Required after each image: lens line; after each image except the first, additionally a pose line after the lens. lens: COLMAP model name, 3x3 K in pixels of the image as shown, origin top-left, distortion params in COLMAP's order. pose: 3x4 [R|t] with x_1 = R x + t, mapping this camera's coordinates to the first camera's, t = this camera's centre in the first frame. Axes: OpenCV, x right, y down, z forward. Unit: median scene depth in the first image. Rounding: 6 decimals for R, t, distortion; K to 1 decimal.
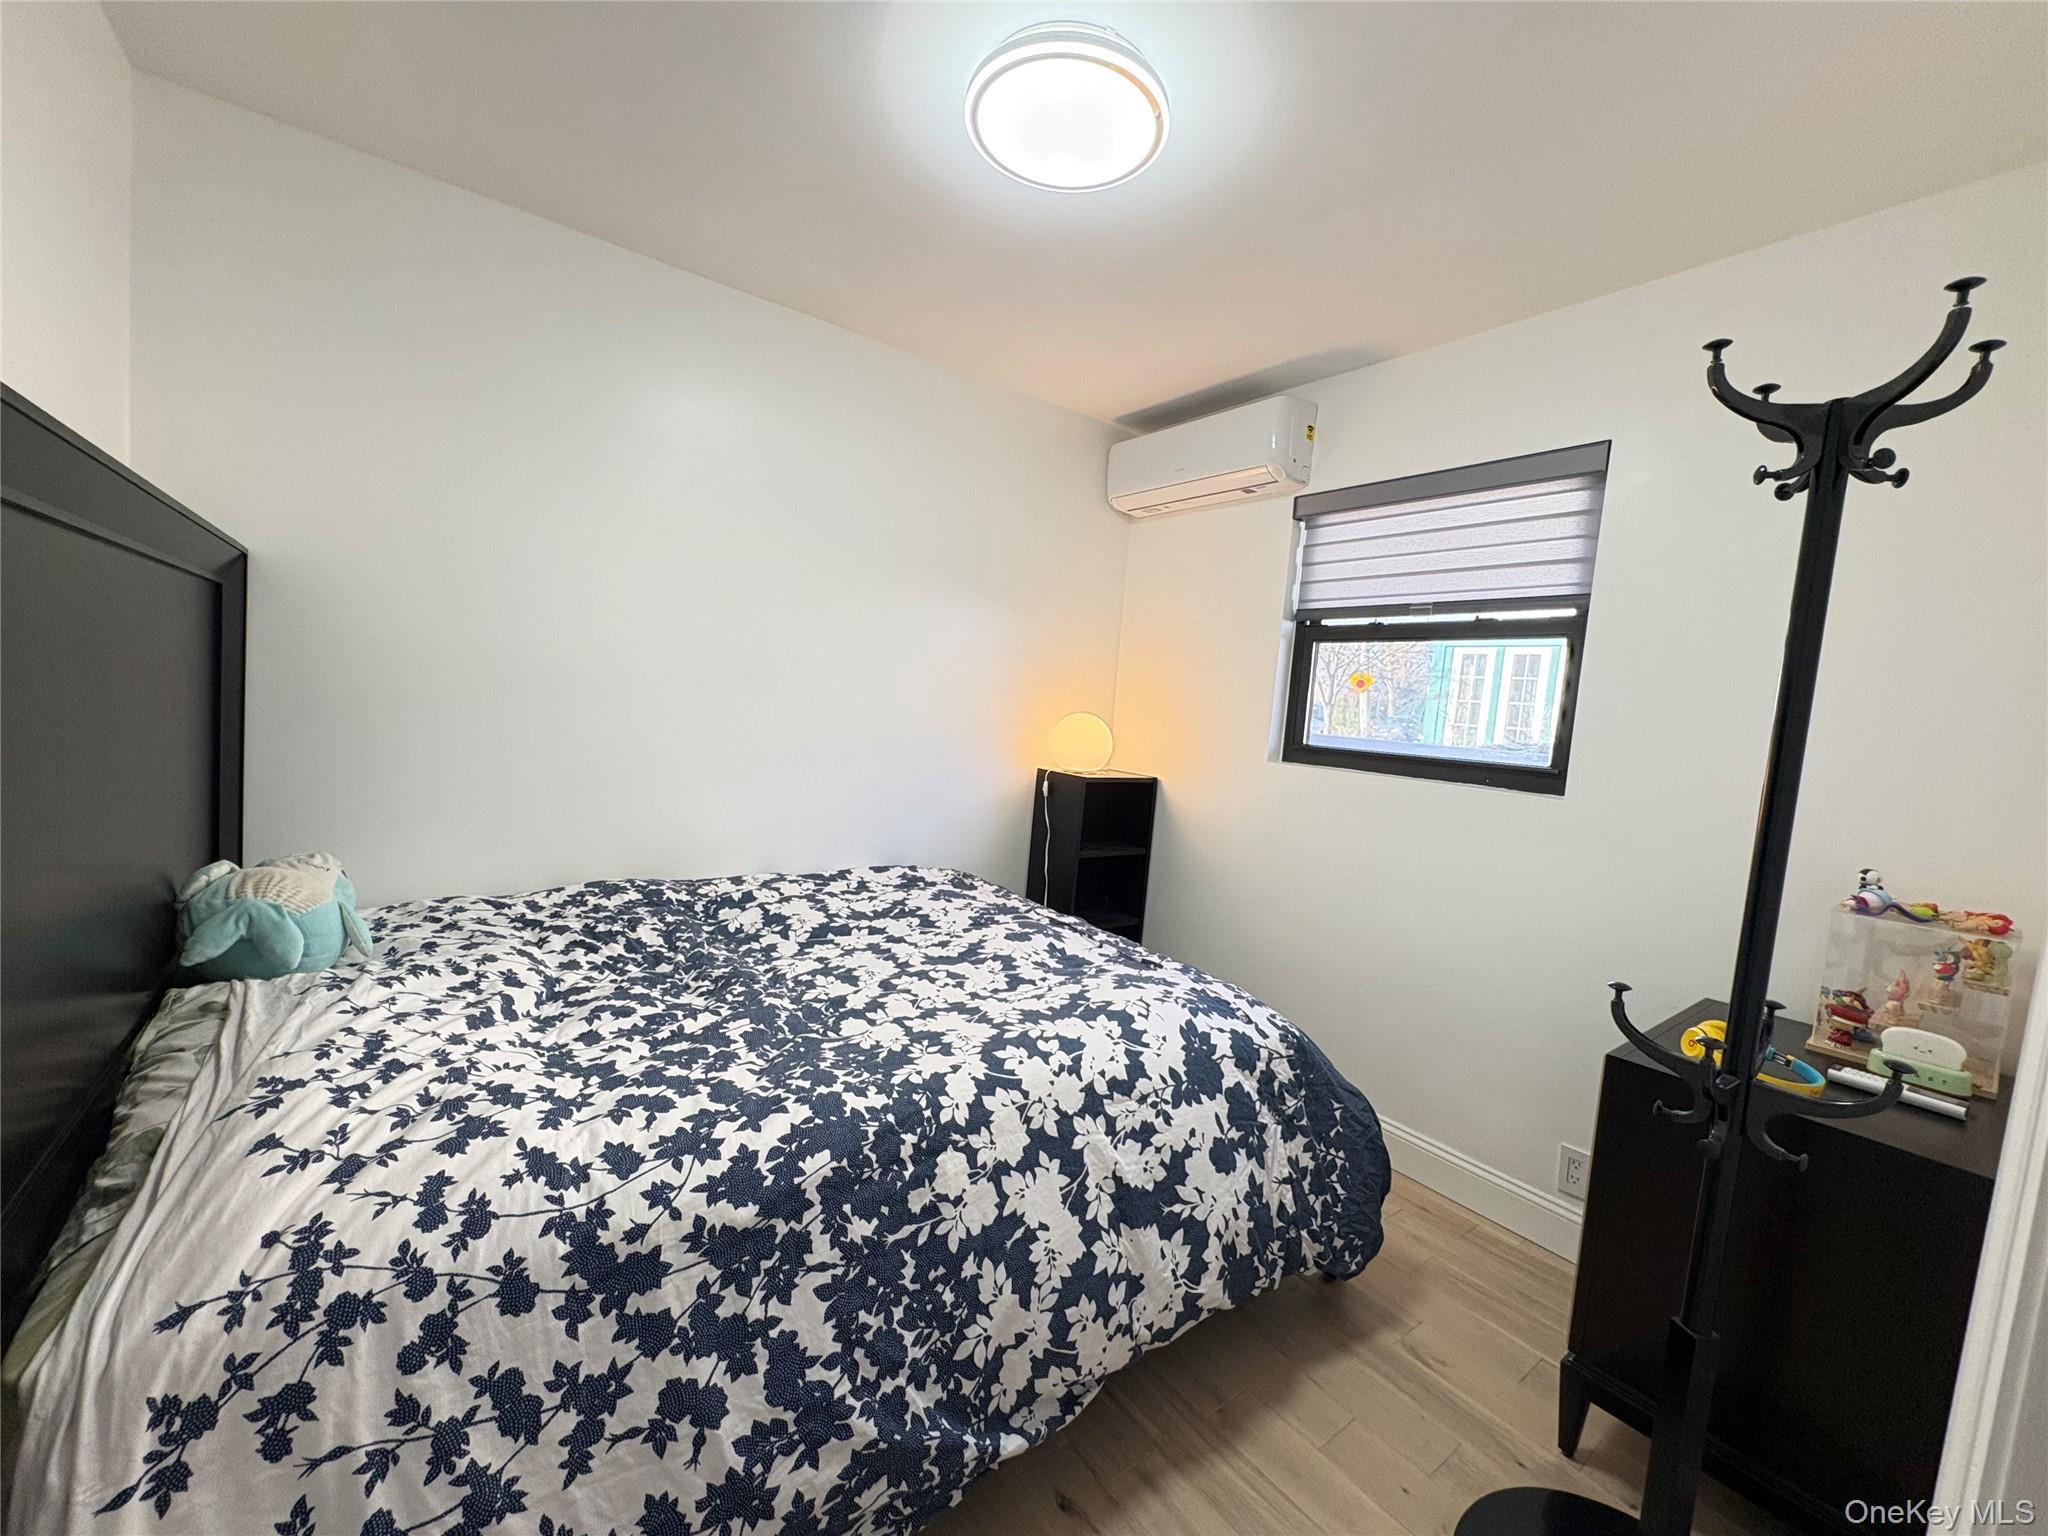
lens RADIAL K [[817.6, 0, 1023.0], [0, 817.6, 770.9], [0, 0, 1]] dist [0.000481, 0.000113]
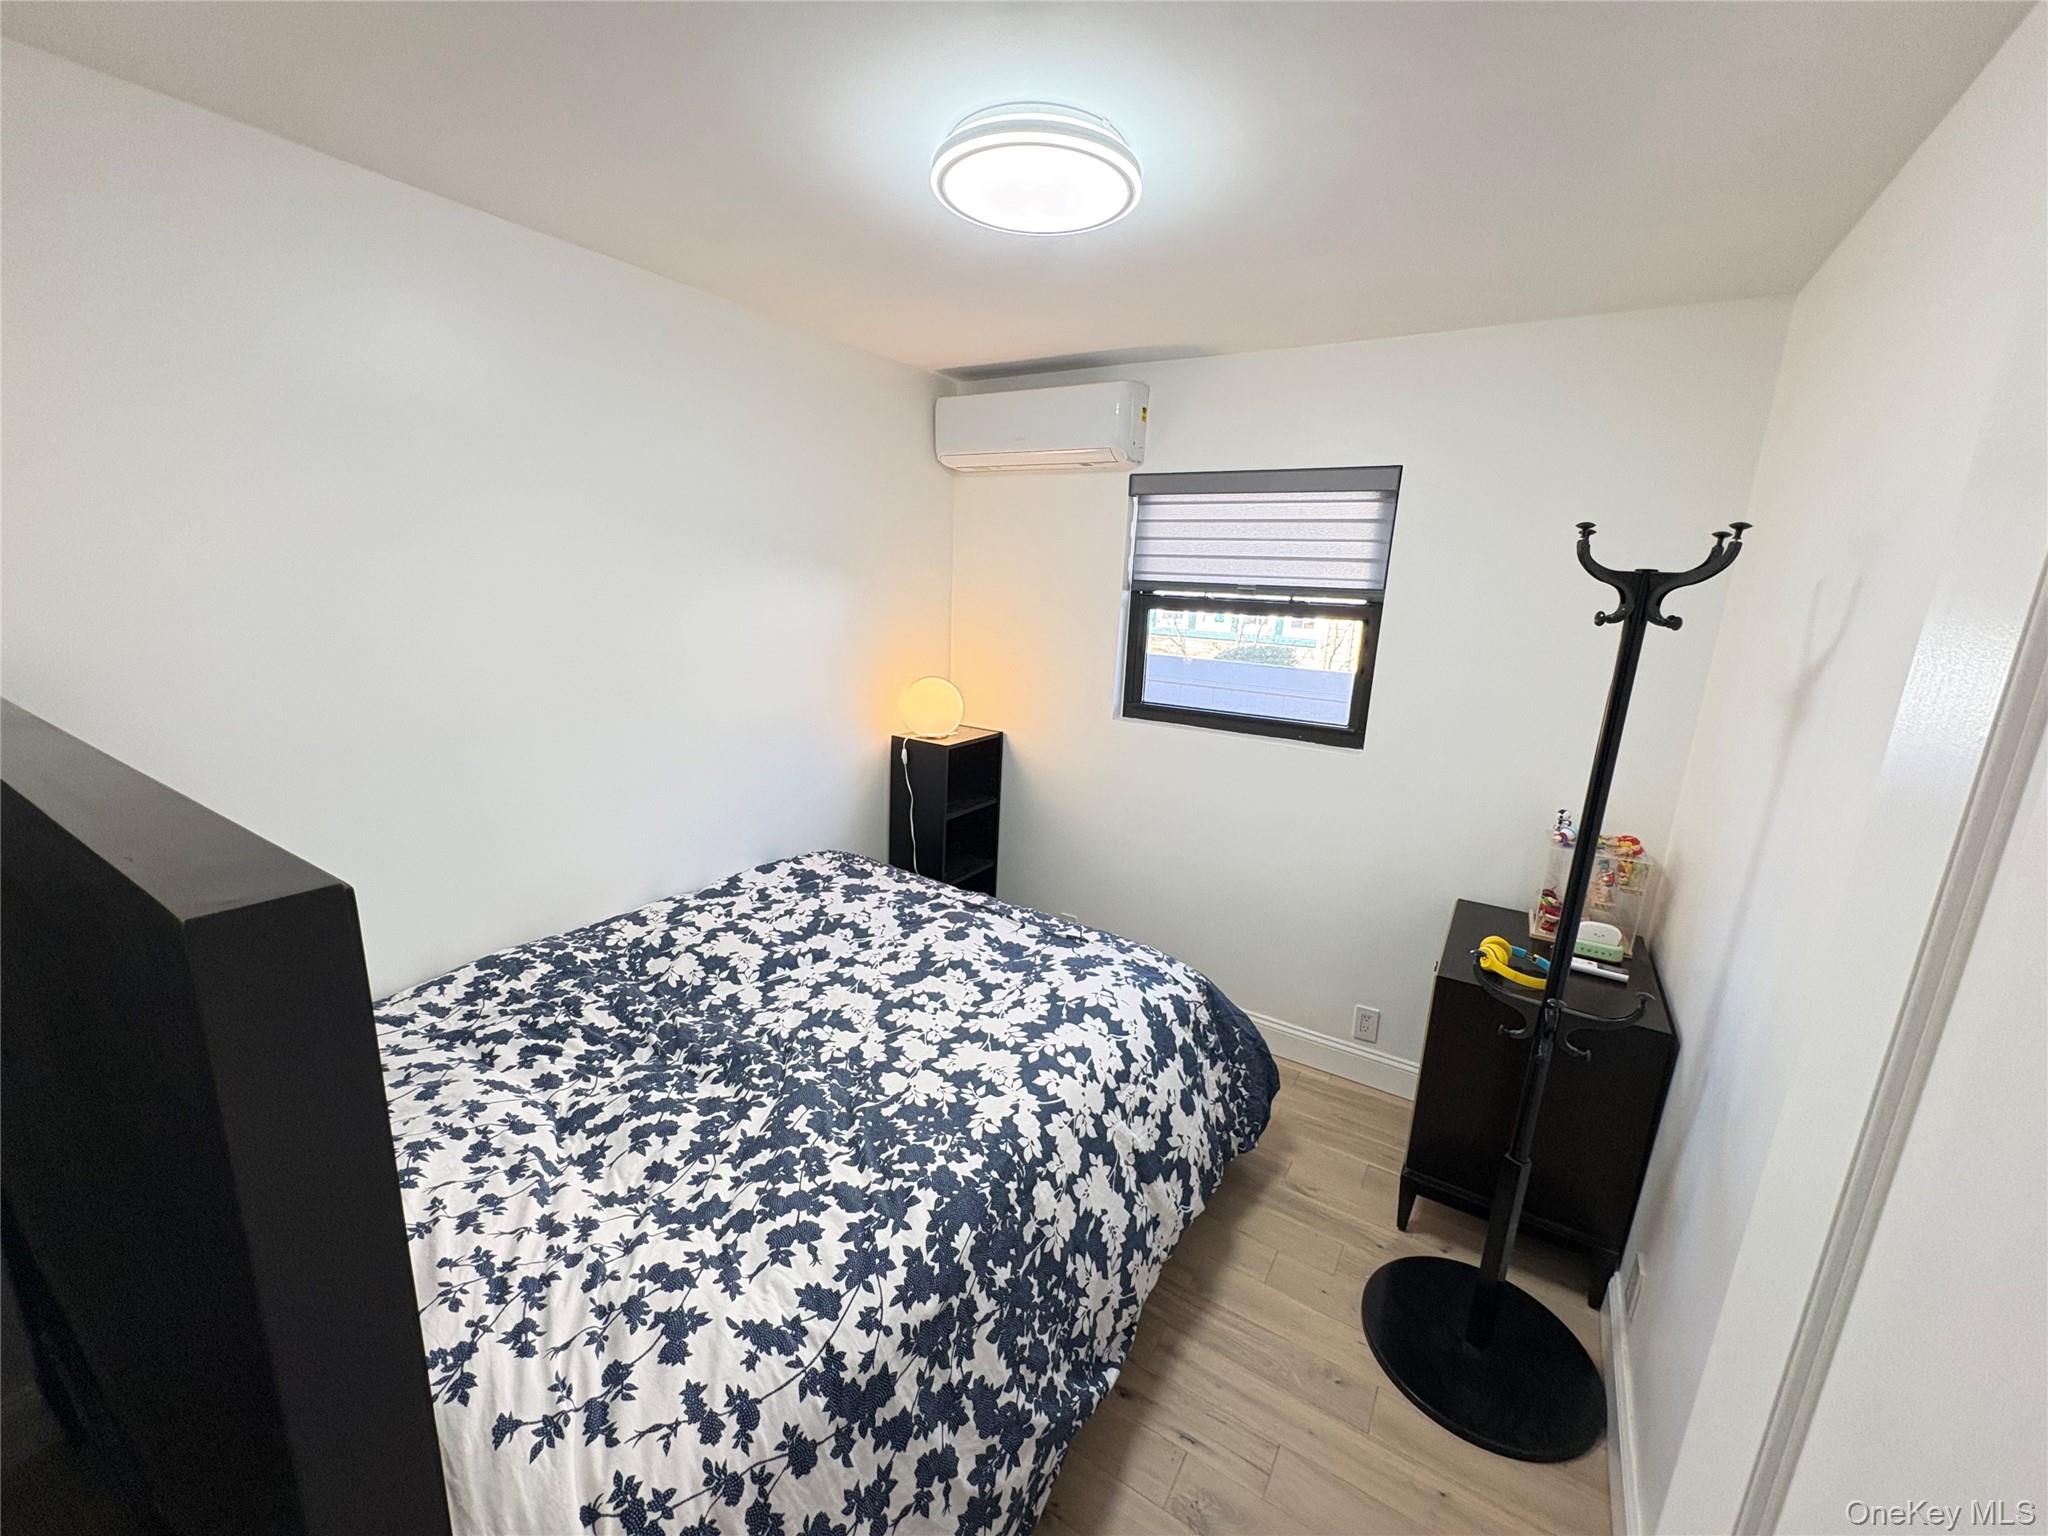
lens RADIAL K [[817.6, 0, 1023.2], [0, 817.6, 771.4], [0, 0, 1]] dist [0.000481, 0.000113]
pose [[0.934163, -0.120466, 0.335897, -0.354207], [0.059730, 0.980801, 0.185638, -0.278208], [-0.351811, -0.153353, 0.923424, 0.001334]]
